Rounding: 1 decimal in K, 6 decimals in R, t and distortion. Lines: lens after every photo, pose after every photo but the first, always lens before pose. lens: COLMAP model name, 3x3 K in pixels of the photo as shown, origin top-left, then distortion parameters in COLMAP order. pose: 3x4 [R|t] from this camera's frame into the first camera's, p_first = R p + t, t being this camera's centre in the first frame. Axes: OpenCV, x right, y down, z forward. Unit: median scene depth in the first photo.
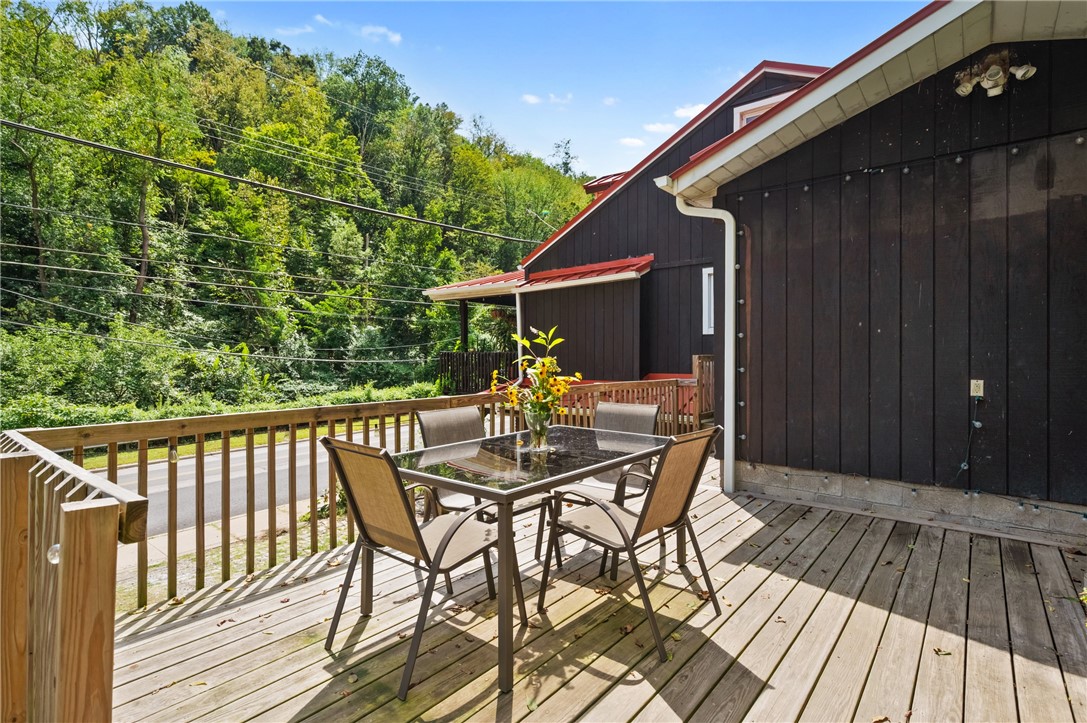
lens RADIAL K [[531.0, 0, 543.9], [0, 531.0, 352.3], [0, 0, 1]] dist [-0.000628, -0.000973]
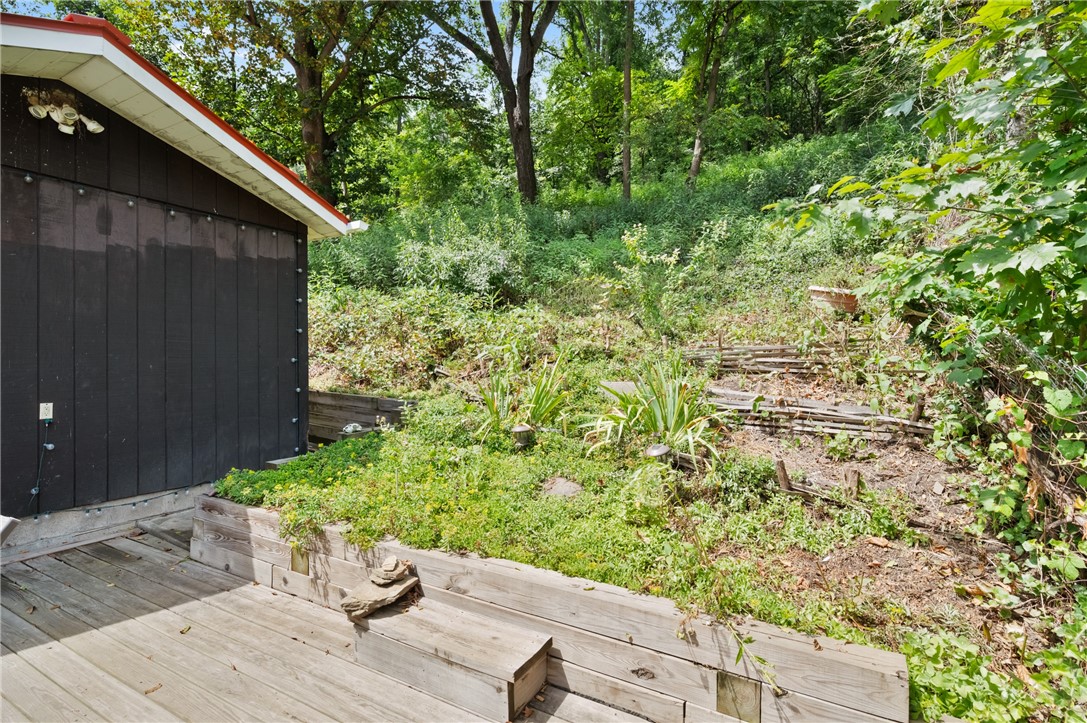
lens RADIAL K [[531.0, 0, 541.6], [0, 531.0, 362.3], [0, 0, 1]] dist [-0.000628, -0.000973]
pose [[-0.160055, -0.002780, 0.987104, -0.348311], [-0.002300, 0.999994, 0.002443, -0.031673], [-0.987105, -0.001879, -0.160061, 0.233952]]
